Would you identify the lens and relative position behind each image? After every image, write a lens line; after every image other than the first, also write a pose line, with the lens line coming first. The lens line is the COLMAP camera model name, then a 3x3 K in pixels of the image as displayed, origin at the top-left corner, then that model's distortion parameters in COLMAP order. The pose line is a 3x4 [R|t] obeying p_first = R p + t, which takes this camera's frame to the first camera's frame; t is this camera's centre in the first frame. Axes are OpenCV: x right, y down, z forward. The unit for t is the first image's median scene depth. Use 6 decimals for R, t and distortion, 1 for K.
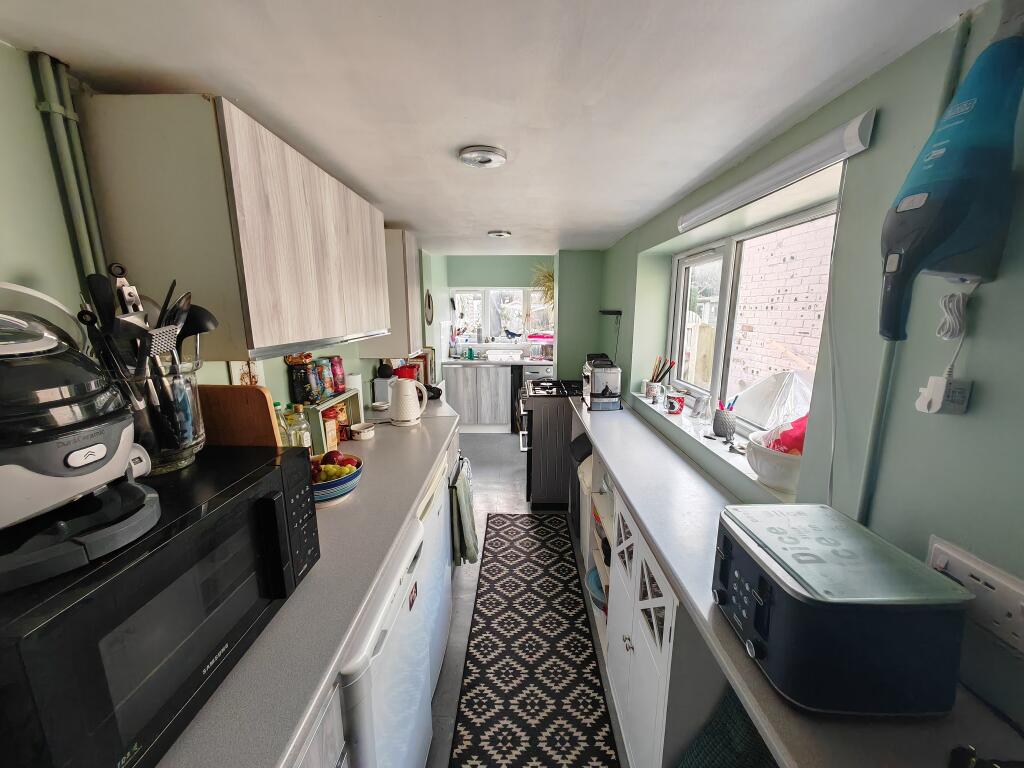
lens RADIAL K [[381.2, 0, 512.0], [0, 381.2, 384.0], [0, 0, 1]] dist [-0.000650, 0.000027]
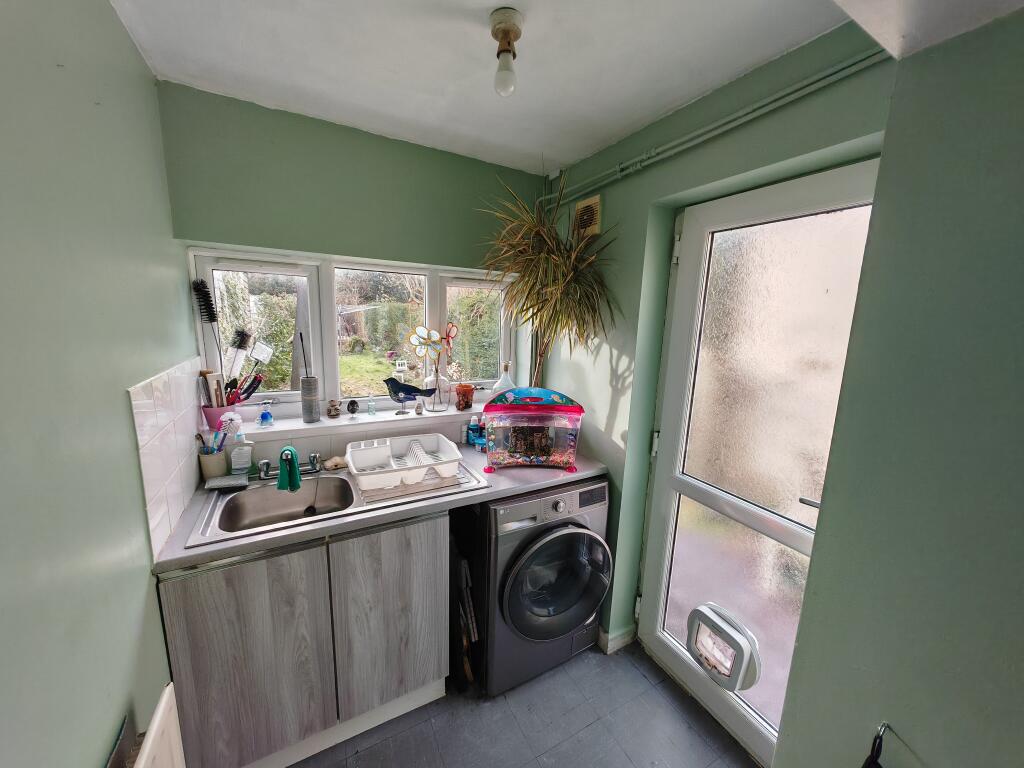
lens RADIAL K [[369.6, 0, 512.0], [0, 369.6, 384.0], [0, 0, 1]] dist [0.000913, 0.000070]
pose [[0.868032, -0.059217, 0.492965, -0.101678], [0.057320, 0.998176, 0.018973, -0.153578], [-0.493189, 0.011787, 0.869842, 0.699755]]
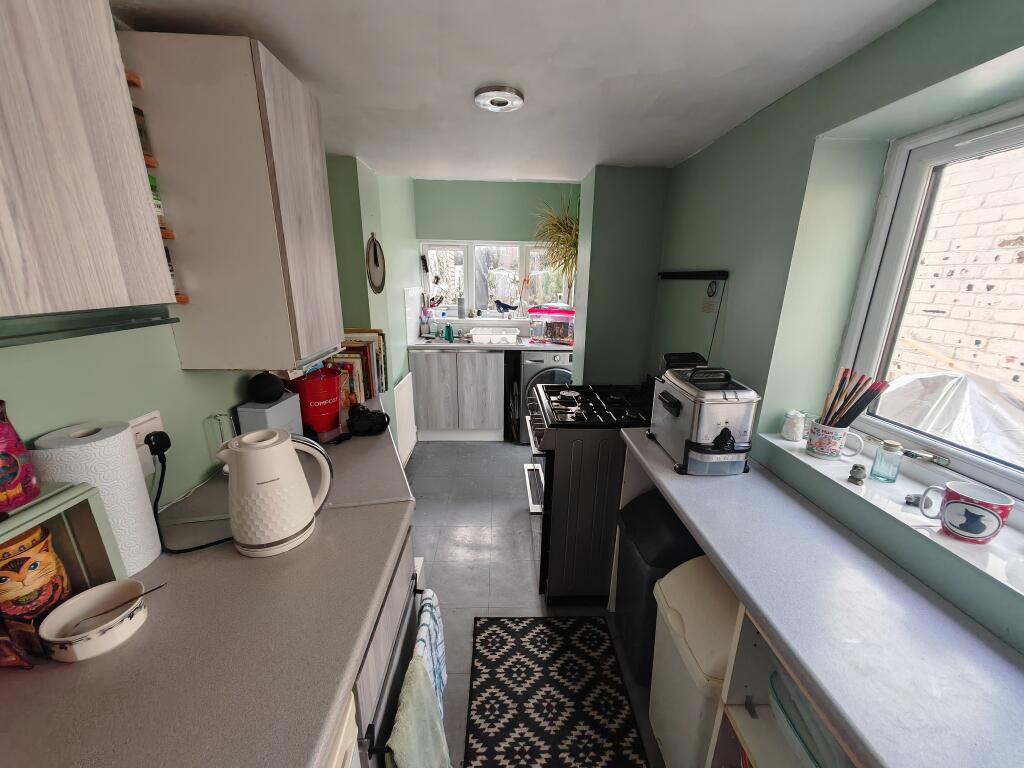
lens RADIAL K [[375.5, 0, 521.5], [0, 375.5, 378.6], [0, 0, 1]] dist [-0.001926, -0.000075]
pose [[0.997772, -0.003974, 0.066597, -0.018172], [-0.000772, 0.997469, 0.071100, -0.045802], [-0.066711, -0.070993, 0.995244, 0.279481]]
